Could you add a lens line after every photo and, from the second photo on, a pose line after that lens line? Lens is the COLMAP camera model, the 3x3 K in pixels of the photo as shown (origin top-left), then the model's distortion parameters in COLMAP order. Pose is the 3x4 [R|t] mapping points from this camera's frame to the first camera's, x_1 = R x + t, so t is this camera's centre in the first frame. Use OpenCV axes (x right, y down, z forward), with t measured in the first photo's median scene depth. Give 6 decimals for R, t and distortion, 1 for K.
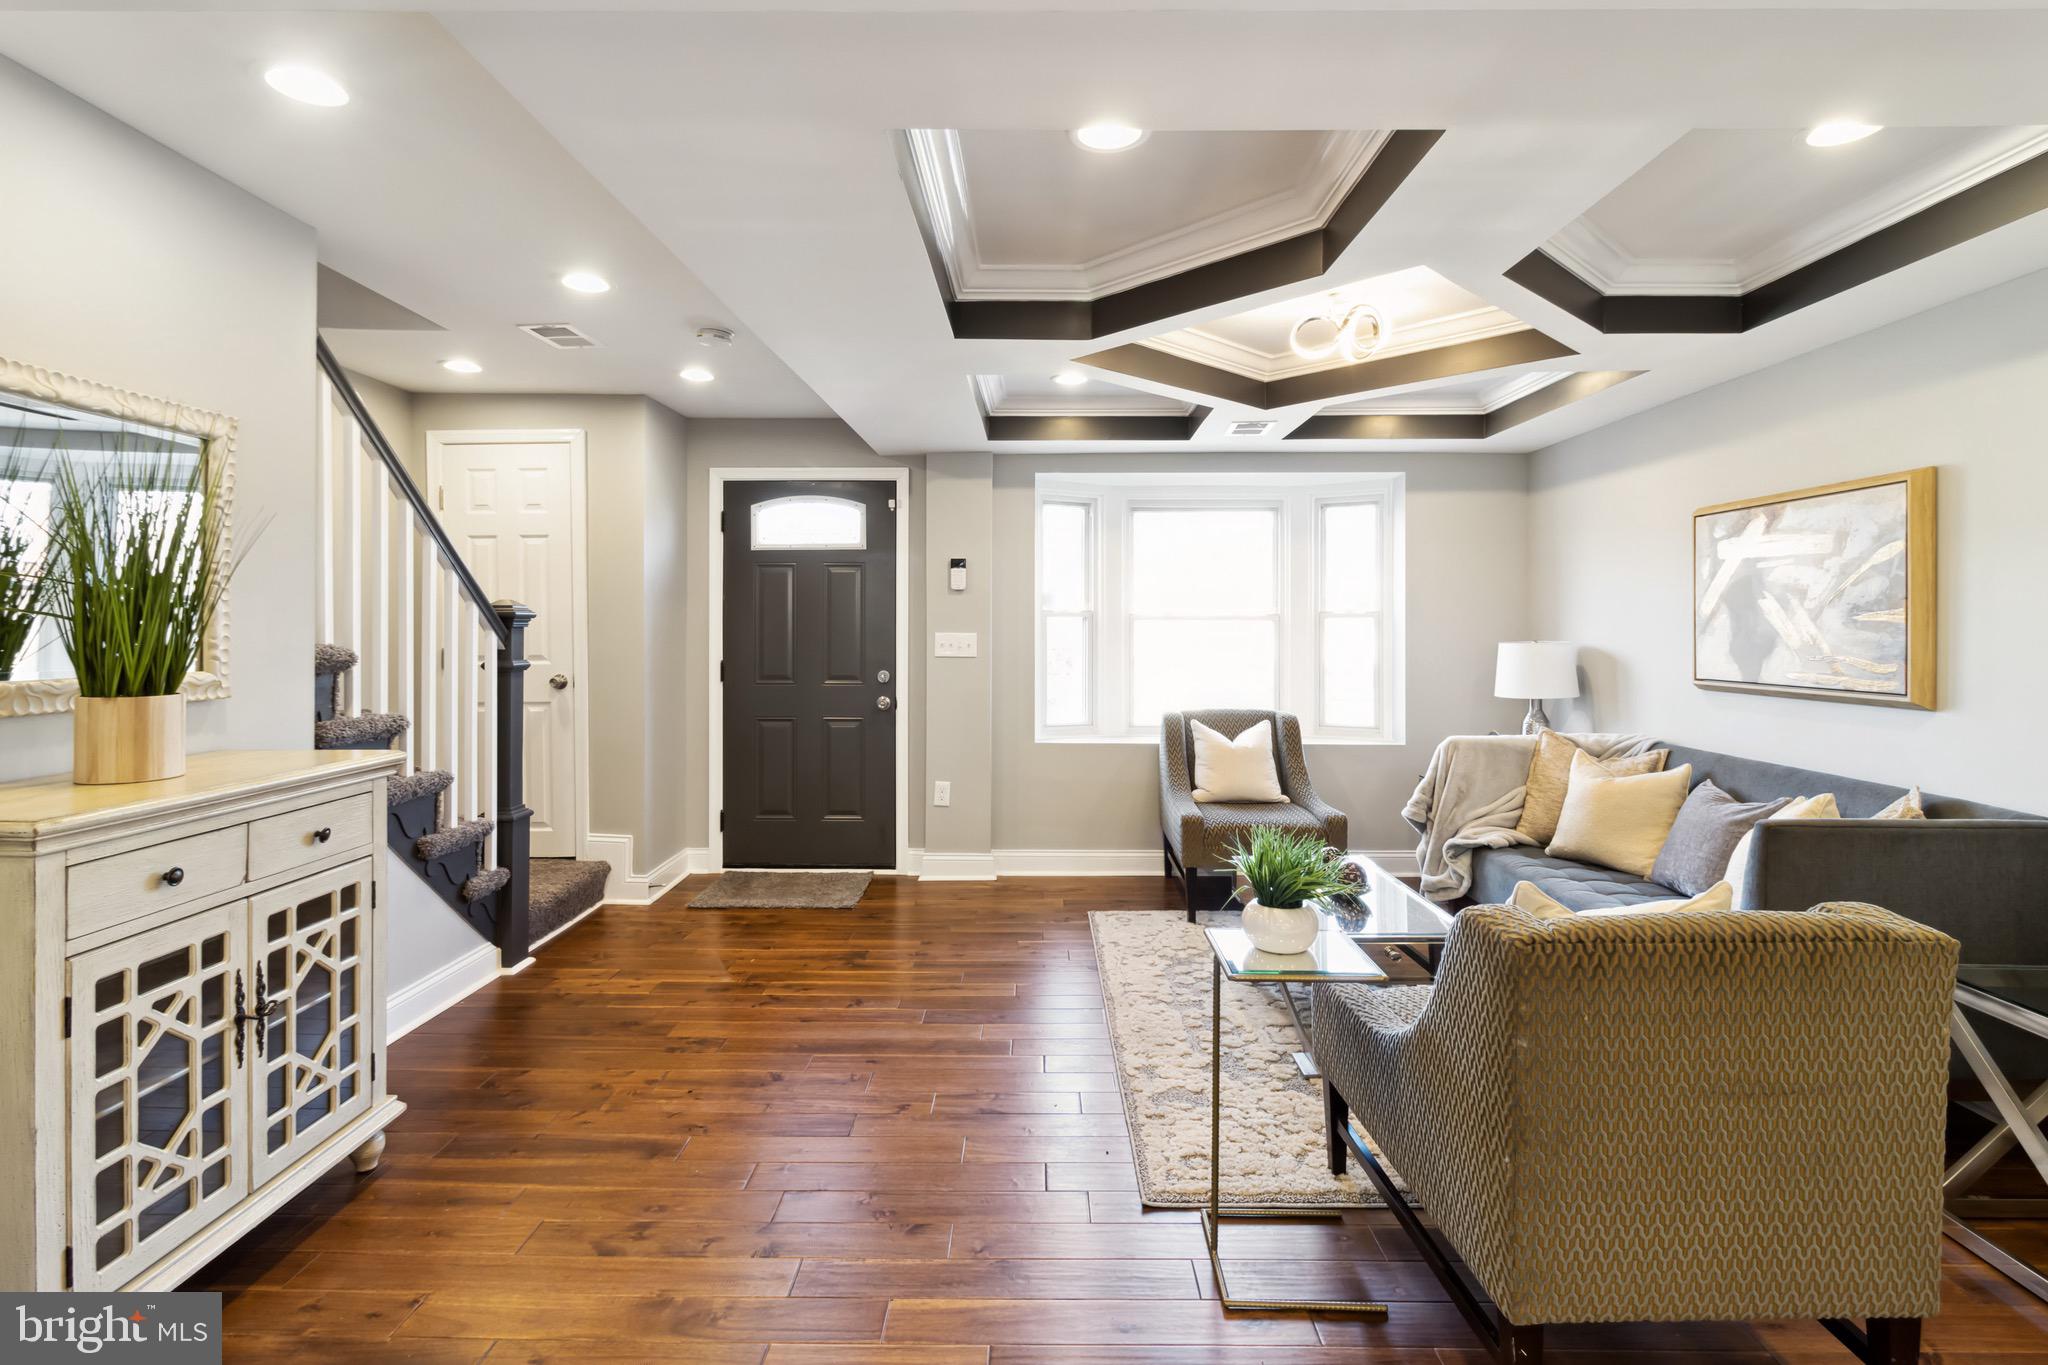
lens RADIAL K [[995.0, 0, 1025.8], [0, 995.0, 625.2], [0, 0, 1]] dist [-0.001679, -0.000739]
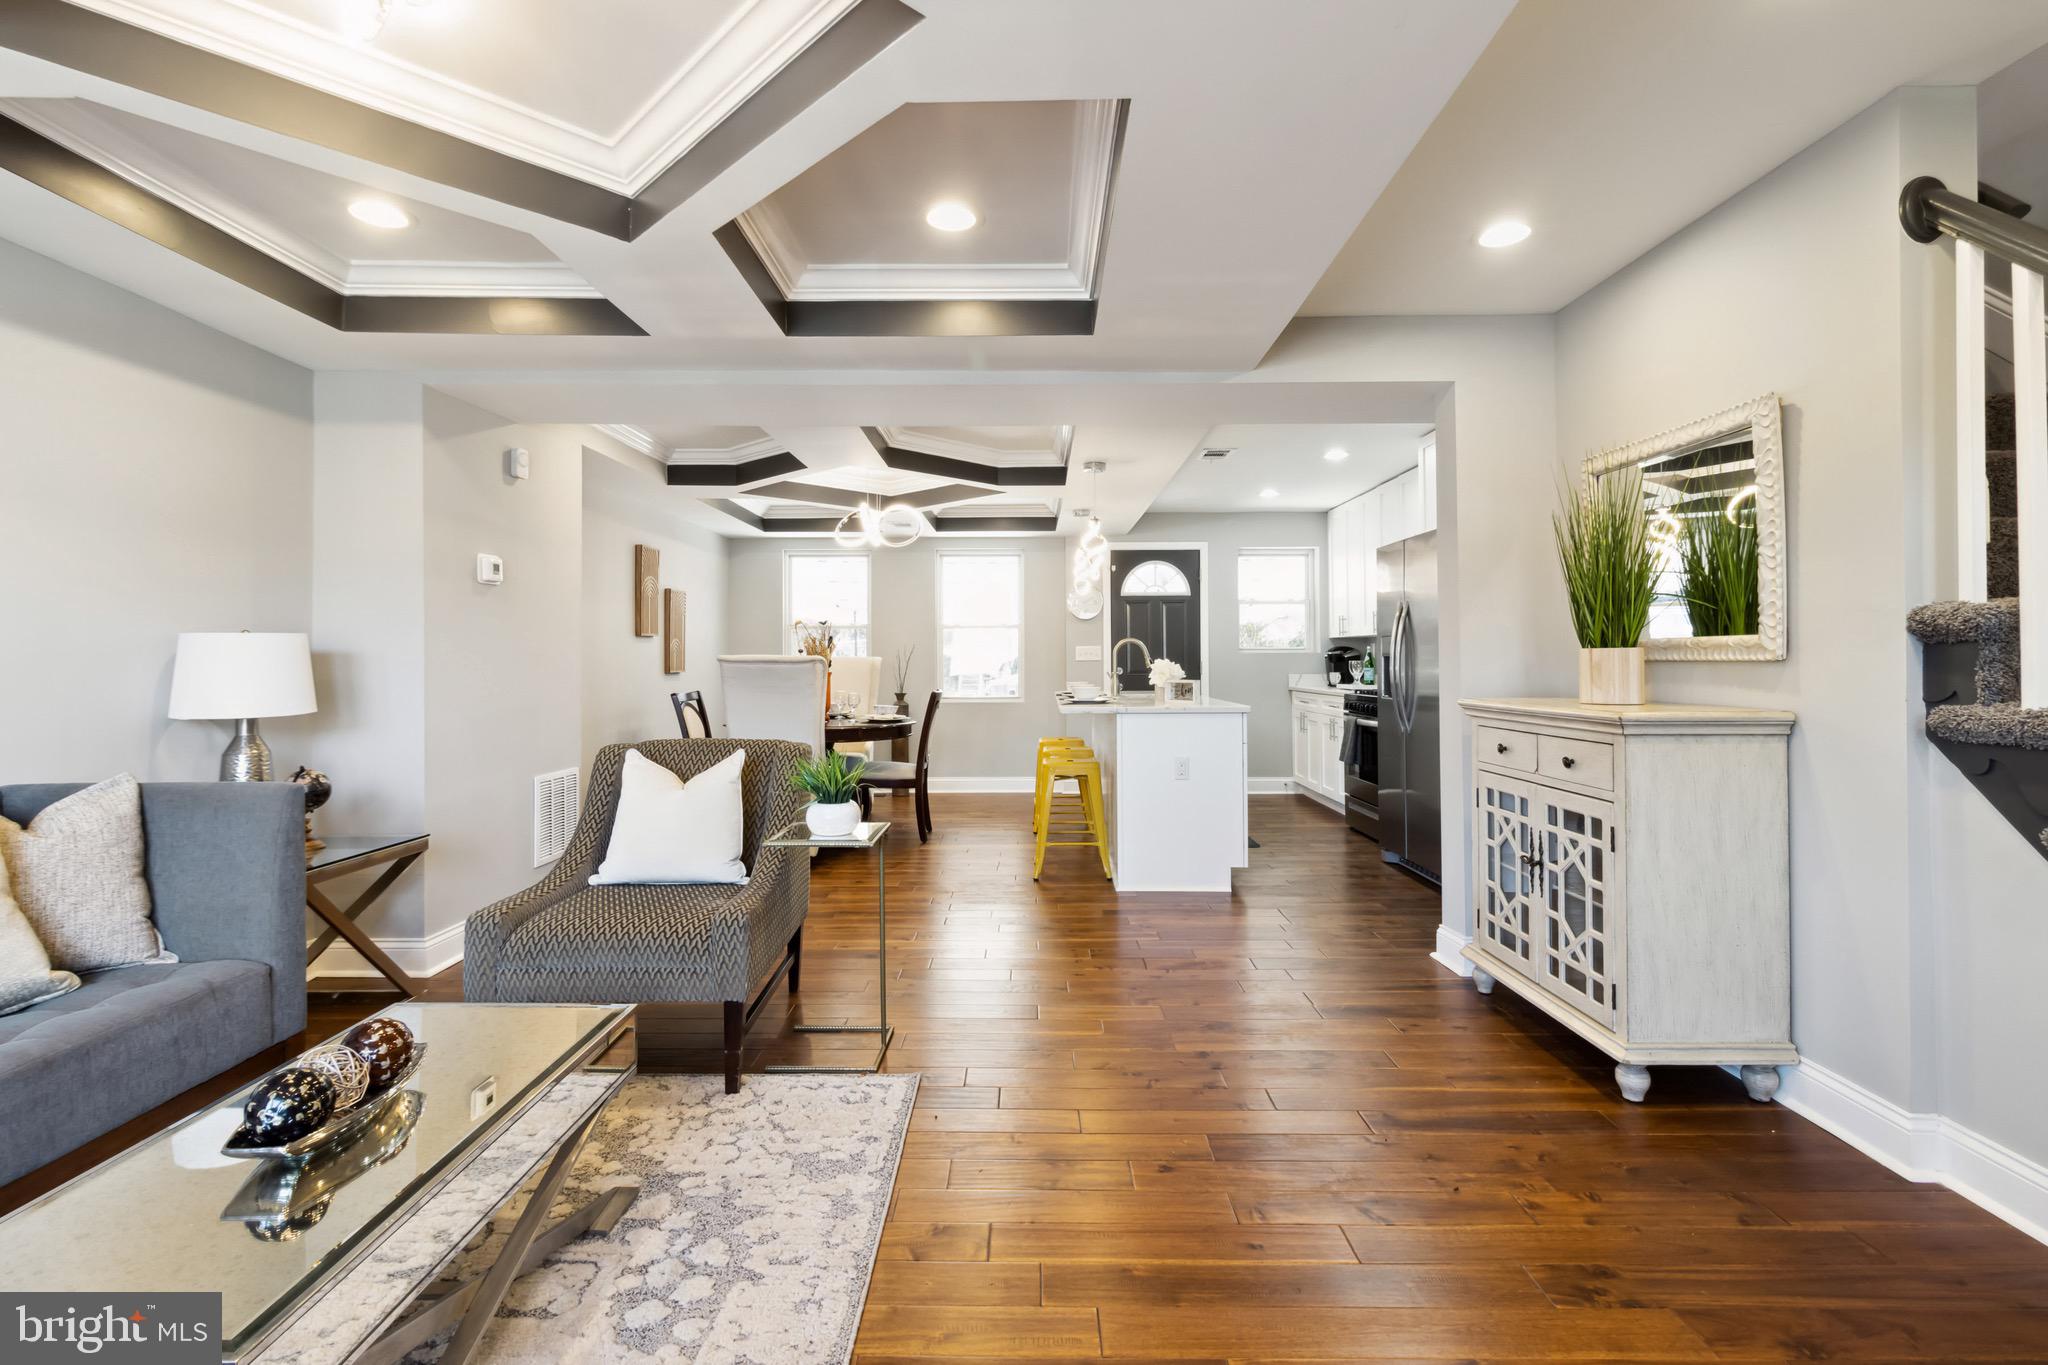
lens RADIAL K [[956.3, 0, 1026.2], [0, 956.3, 653.3], [0, 0, 1]] dist [0.010399, 0.000051]
pose [[-0.999950, 0.001792, -0.009794, -0.000710], [0.001879, 0.999959, -0.008837, 0.043612], [0.009778, -0.008855, -0.999913, 1.196107]]
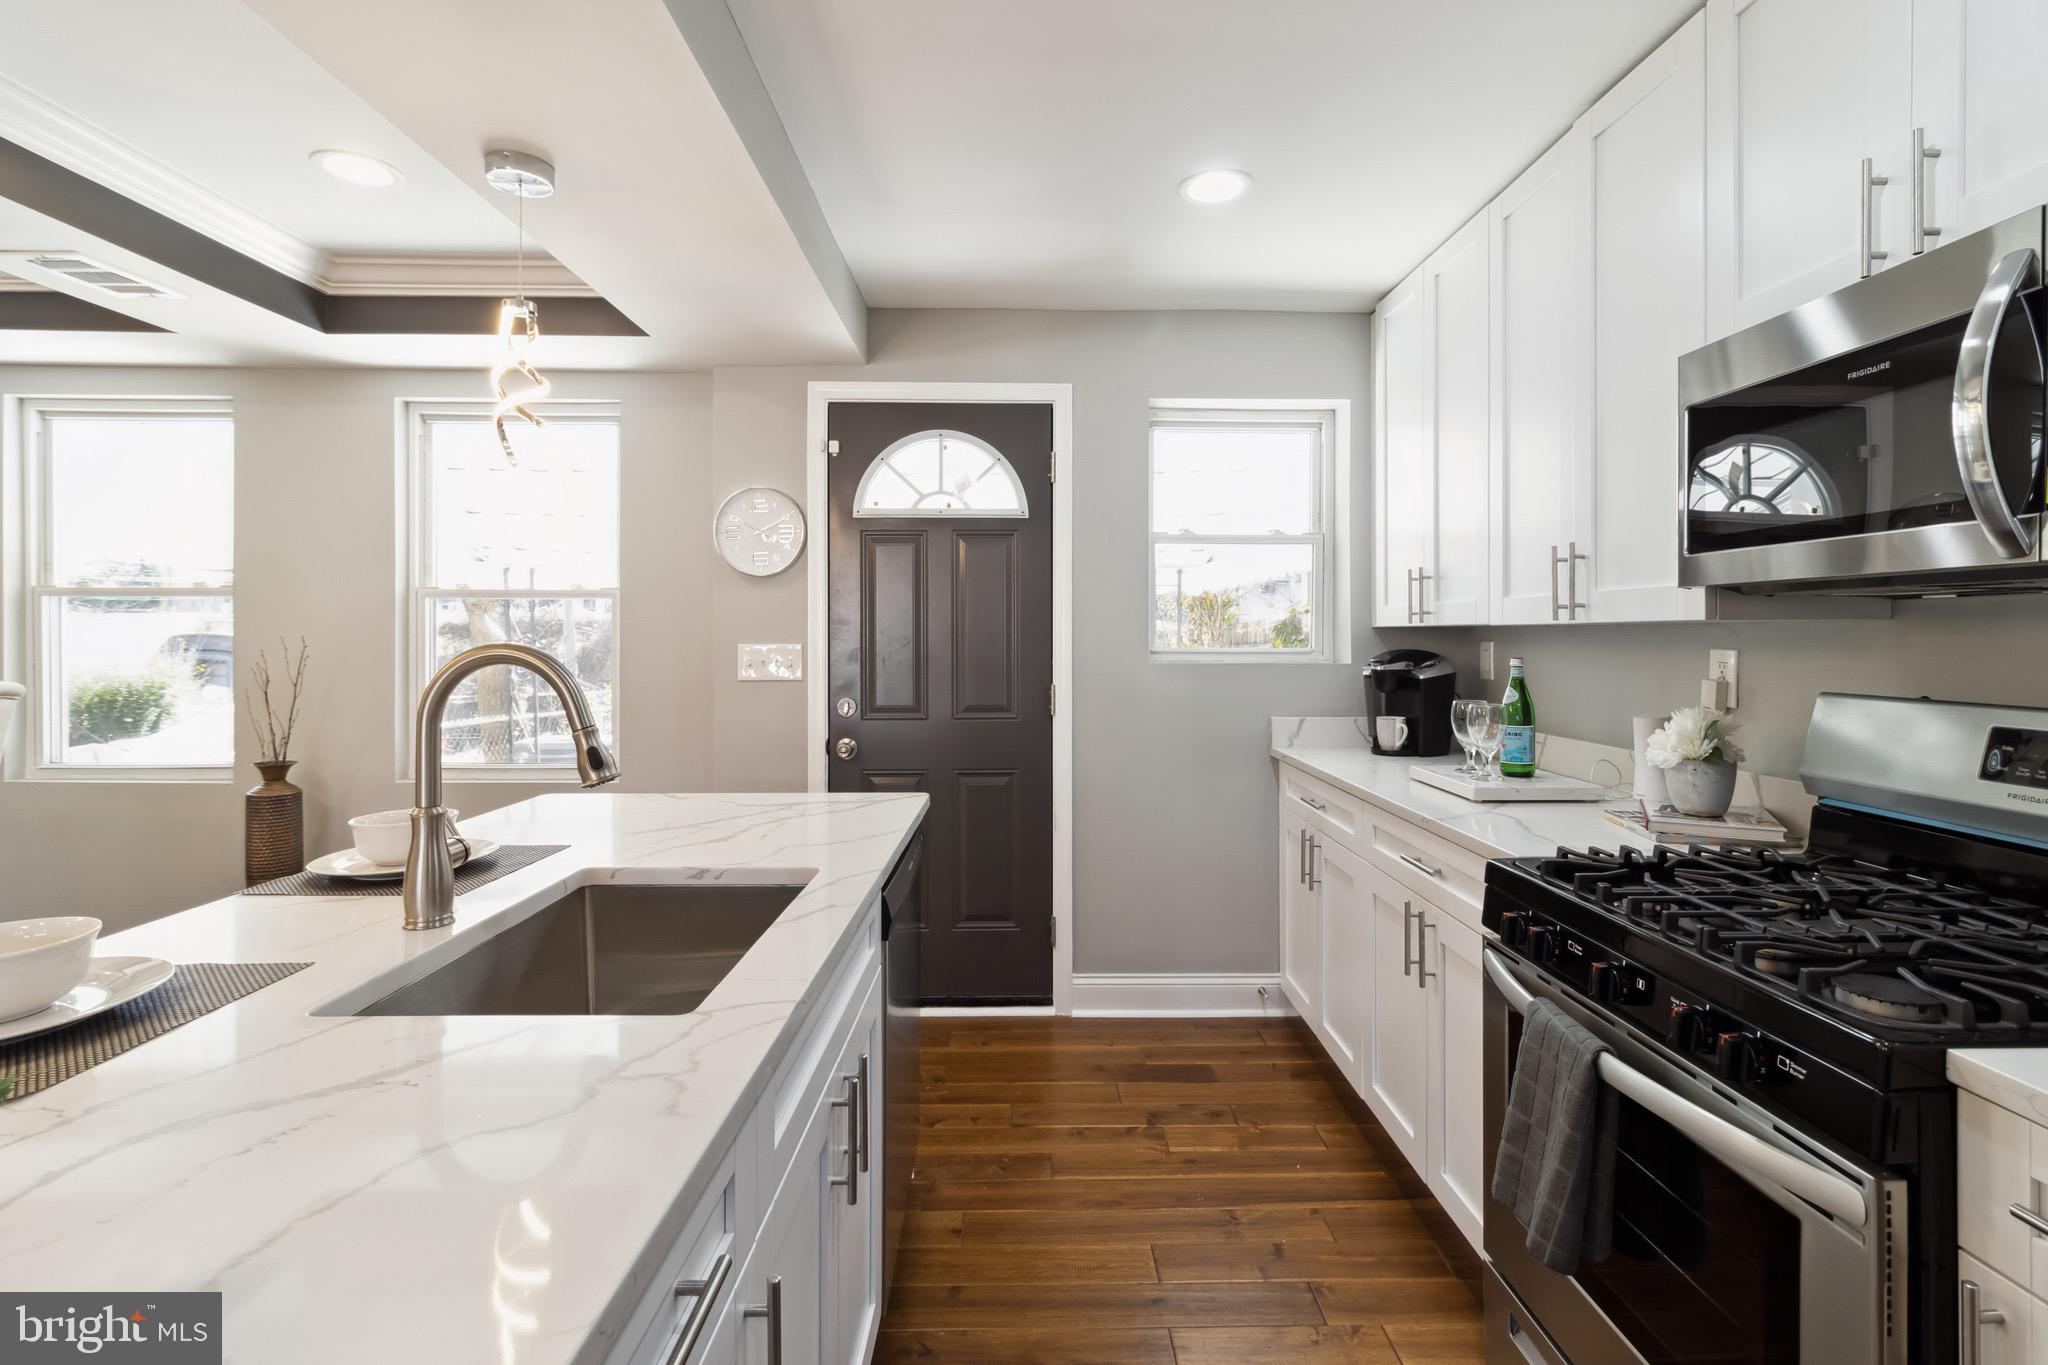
lens RADIAL K [[969.0, 0, 1031.1], [0, 969.0, 632.4], [0, 0, 1]] dist [-0.001053, -0.000026]
pose [[-0.999531, -0.003291, -0.030434, -0.348879], [-0.003210, 0.999991, -0.002711, 0.002404], [0.030442, -0.002612, -0.999533, -0.016592]]
